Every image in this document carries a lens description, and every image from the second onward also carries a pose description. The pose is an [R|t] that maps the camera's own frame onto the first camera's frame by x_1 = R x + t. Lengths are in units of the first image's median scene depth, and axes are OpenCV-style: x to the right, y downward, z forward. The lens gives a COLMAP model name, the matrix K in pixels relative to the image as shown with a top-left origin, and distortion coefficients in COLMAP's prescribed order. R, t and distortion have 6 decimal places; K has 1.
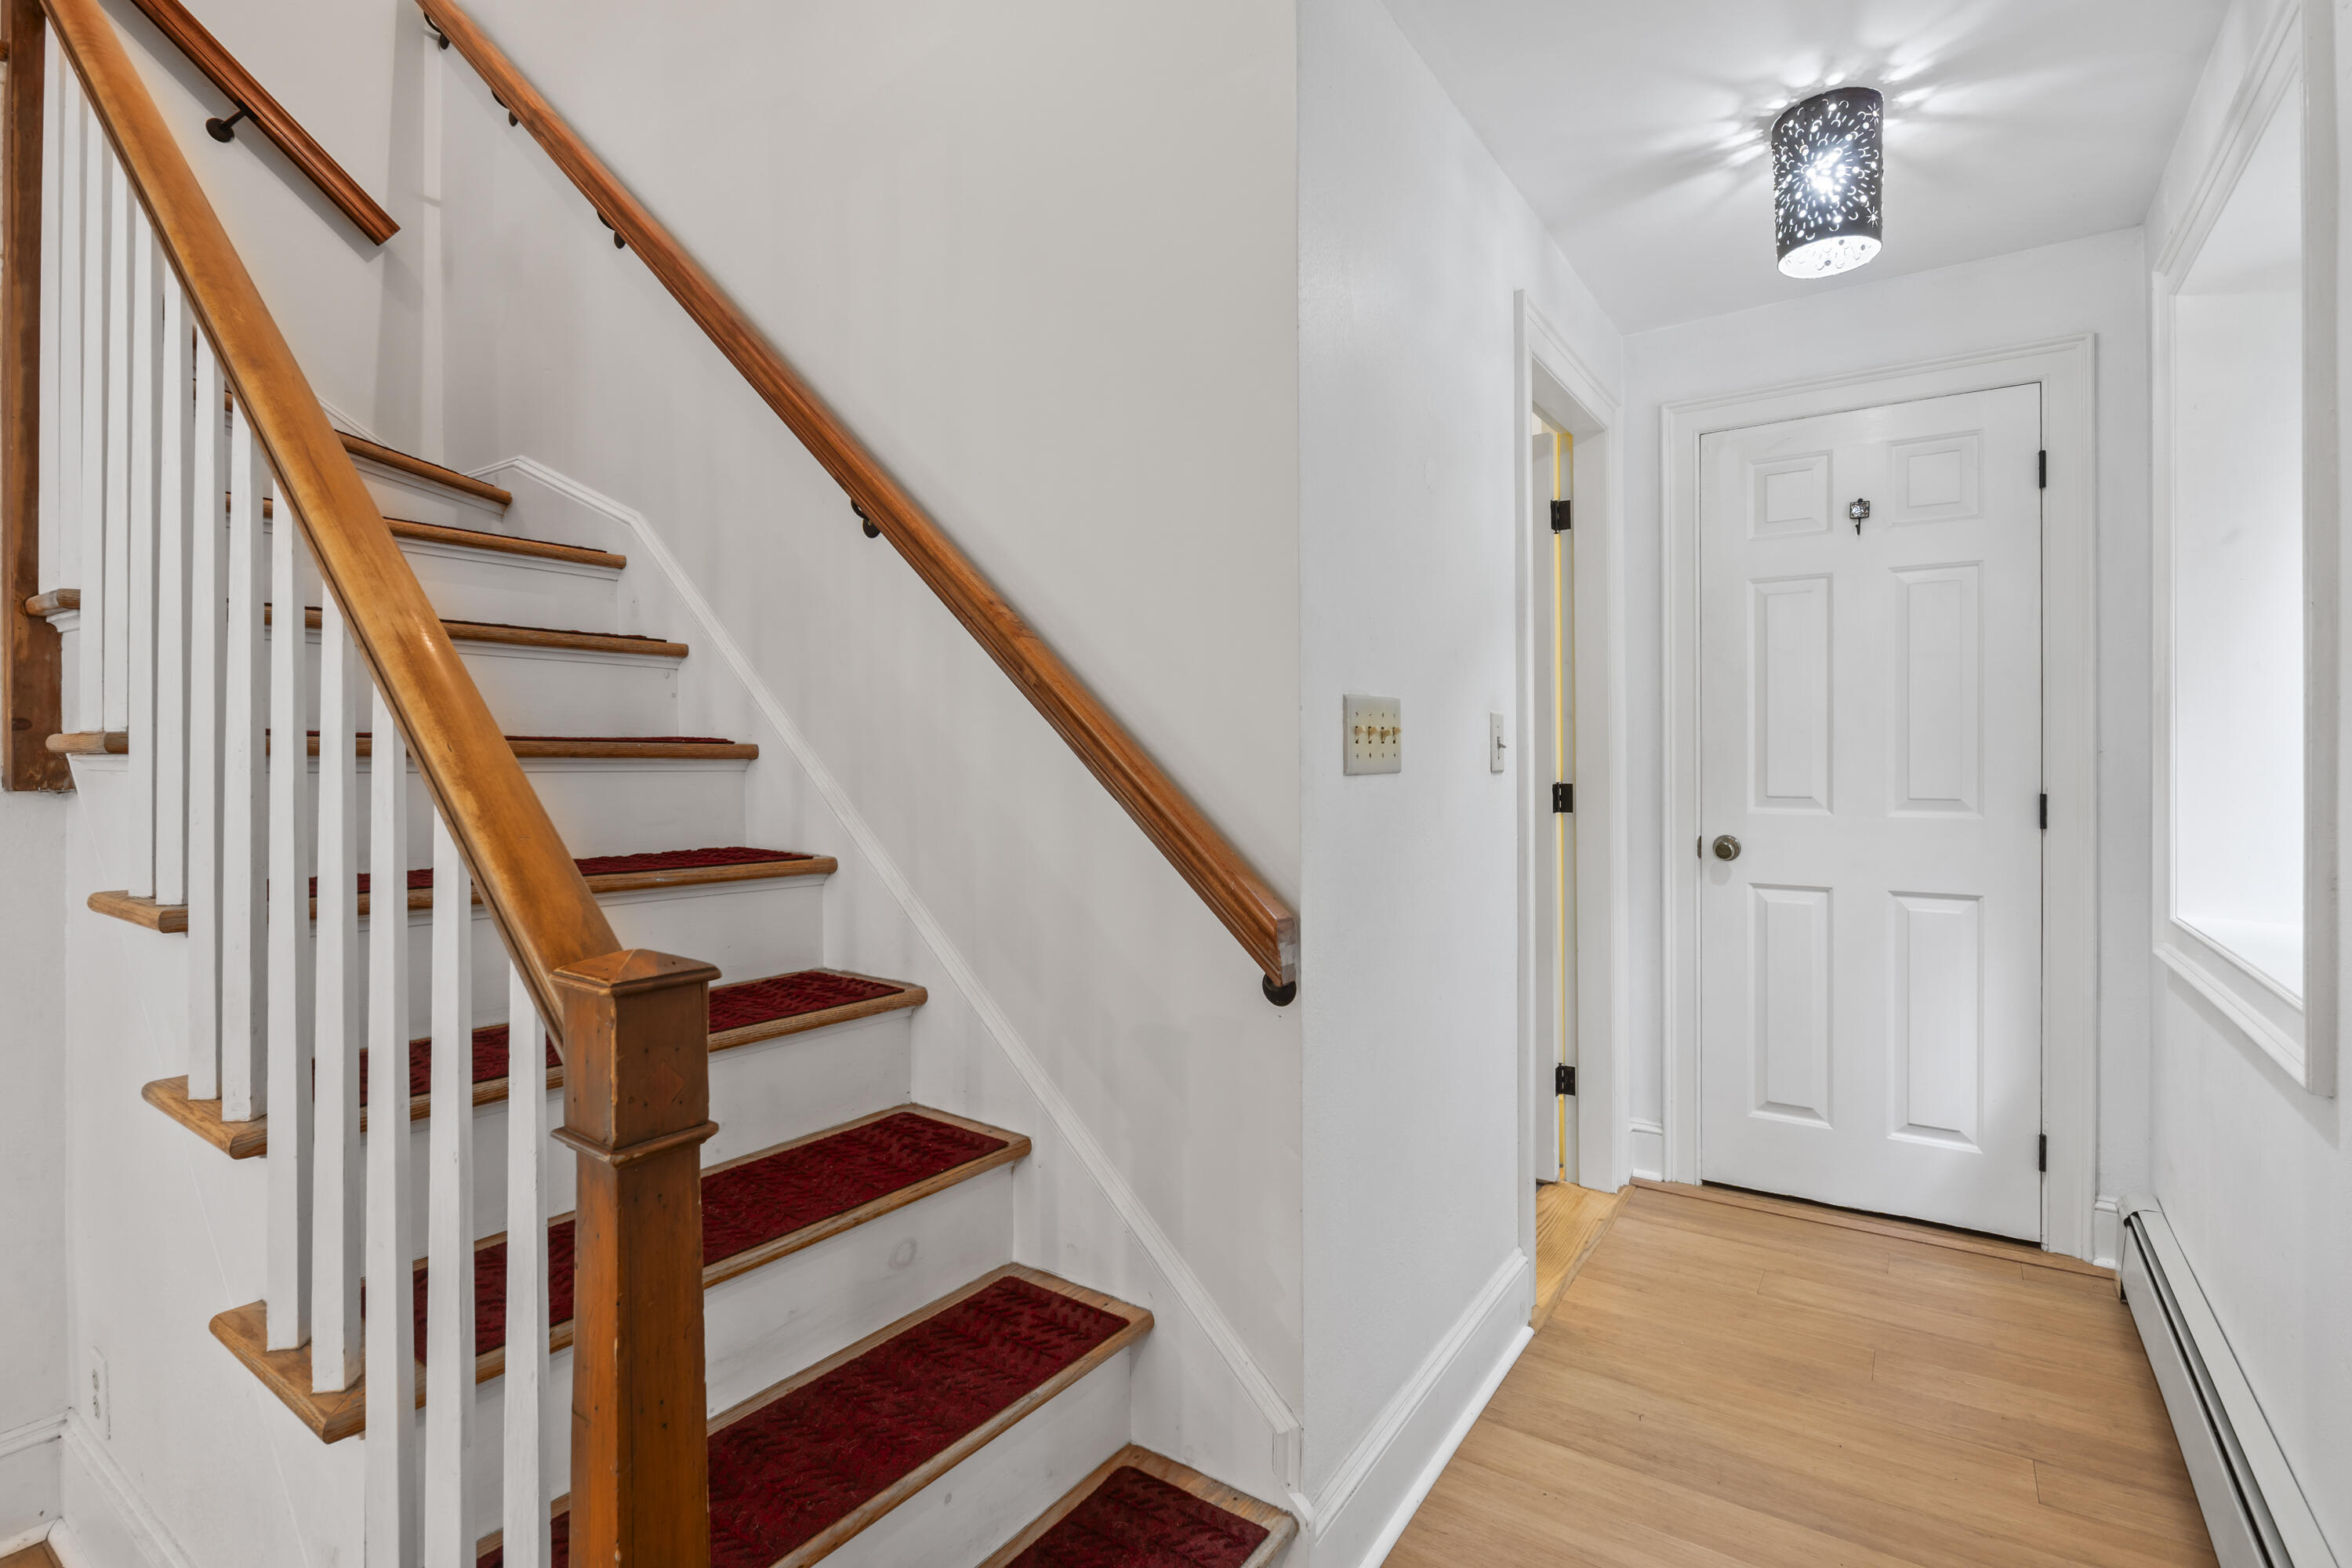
lens RADIAL K [[1084.3, 0, 1172.7], [0, 1084.3, 763.0], [0, 0, 1]] dist [-0.000284, -0.000269]
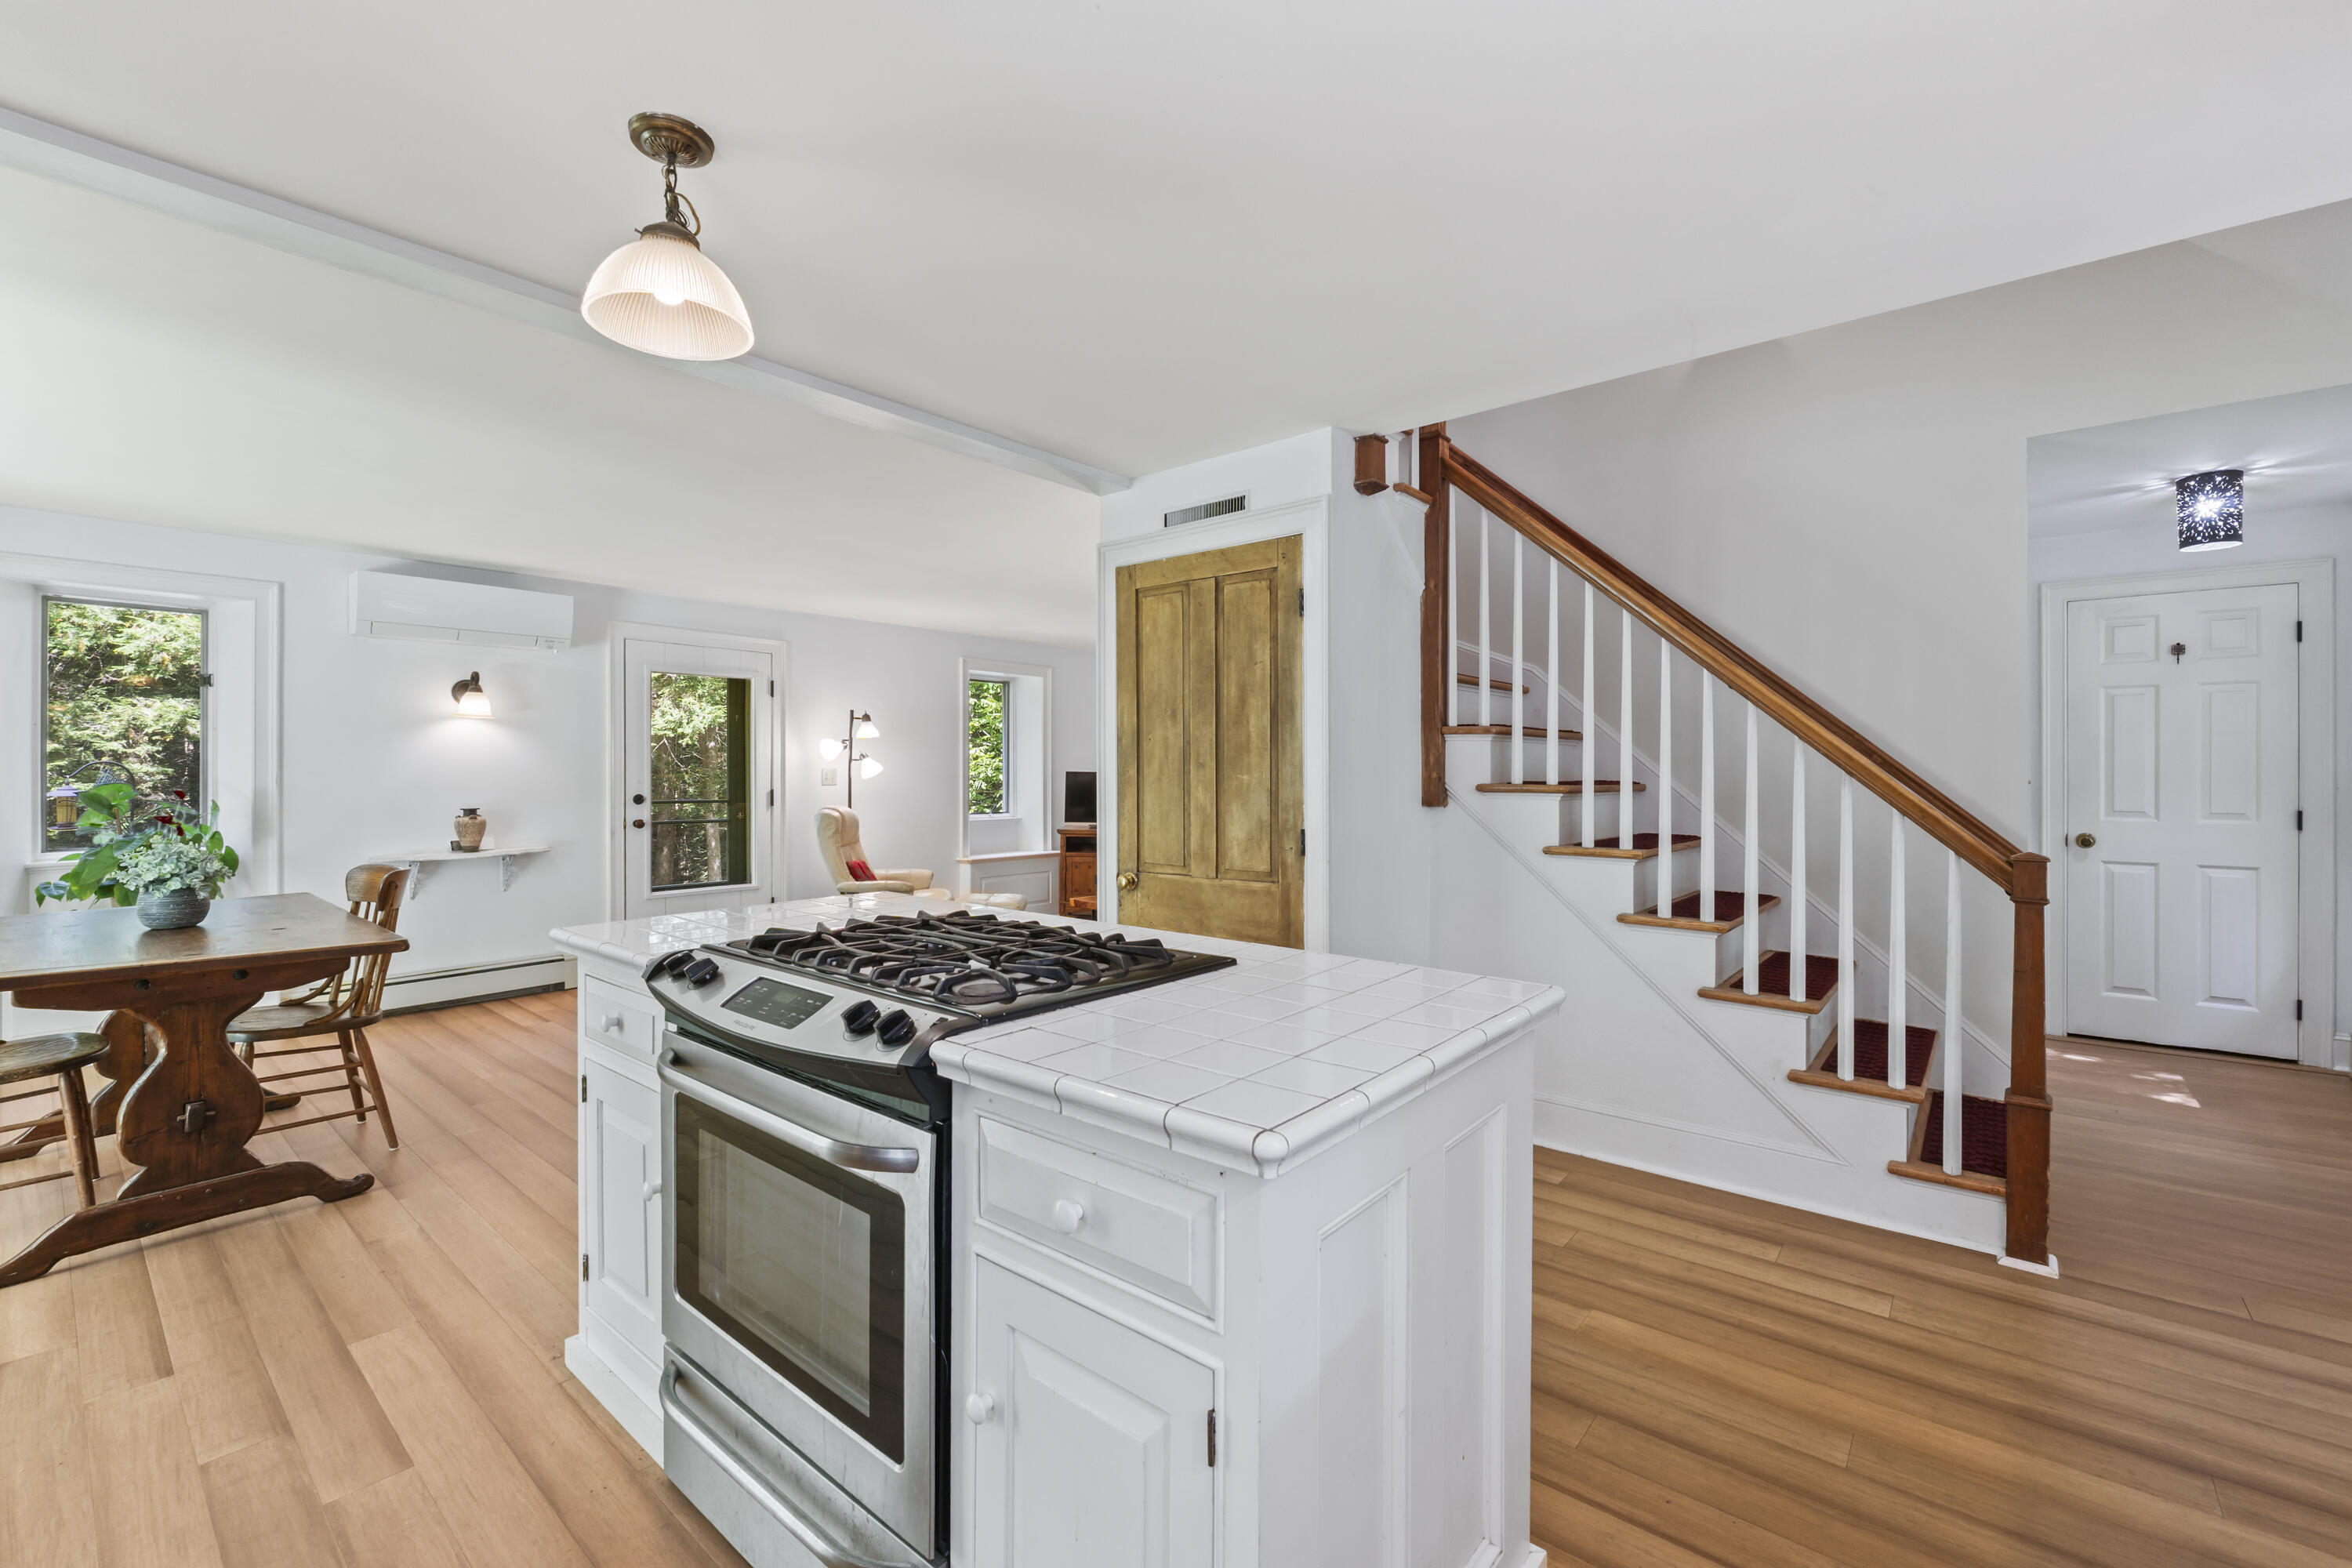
lens RADIAL K [[978.5, 0, 1173.7], [0, 978.5, 768.6], [0, 0, 1]] dist [-0.001412, 0.000036]
pose [[0.996475, 0.001848, -0.083869, -0.922914], [-0.001958, 0.999997, -0.001231, -0.036208], [0.083866, 0.001390, 0.996476, -0.772653]]
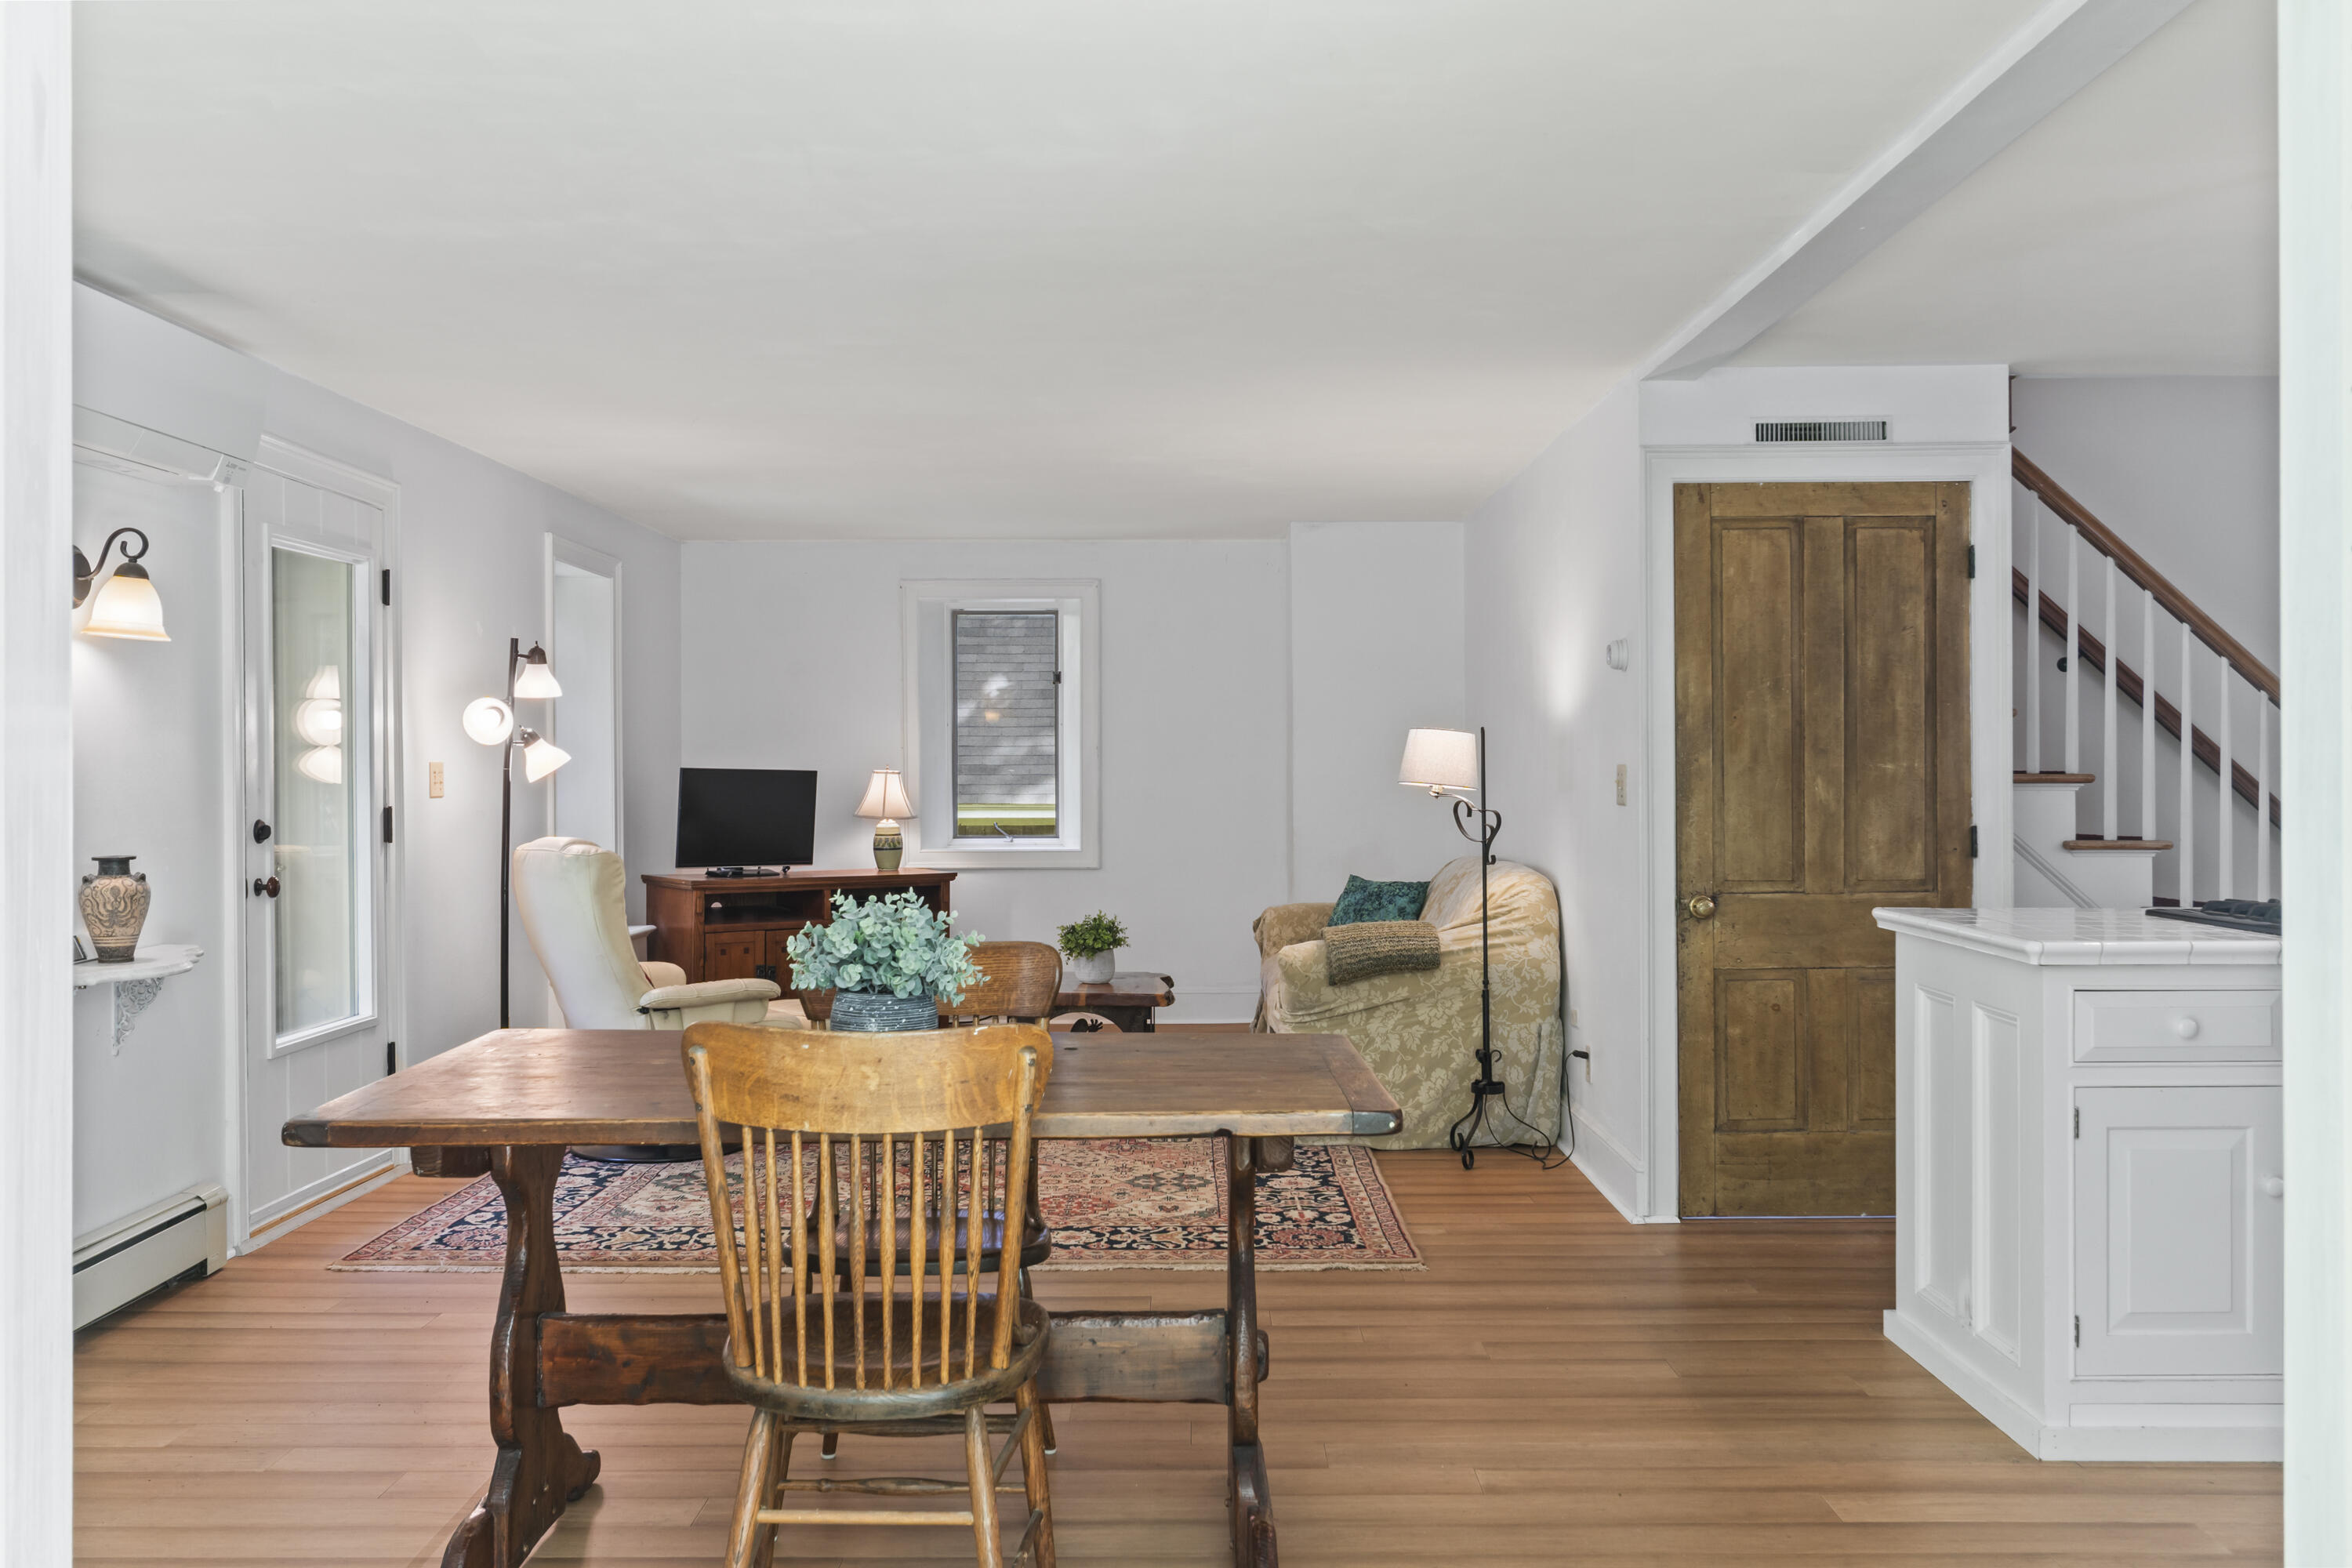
lens RADIAL K [[1982.7, 0, 1176.0], [0, 1982.7, 784.0], [0, 0, 1]] dist [0.009056, -0.001180]
pose [[0.818165, -0.008072, 0.574927, -4.665727], [0.002937, 0.999947, 0.009859, -0.025505], [-0.574976, -0.006378, 0.818145, -0.817672]]
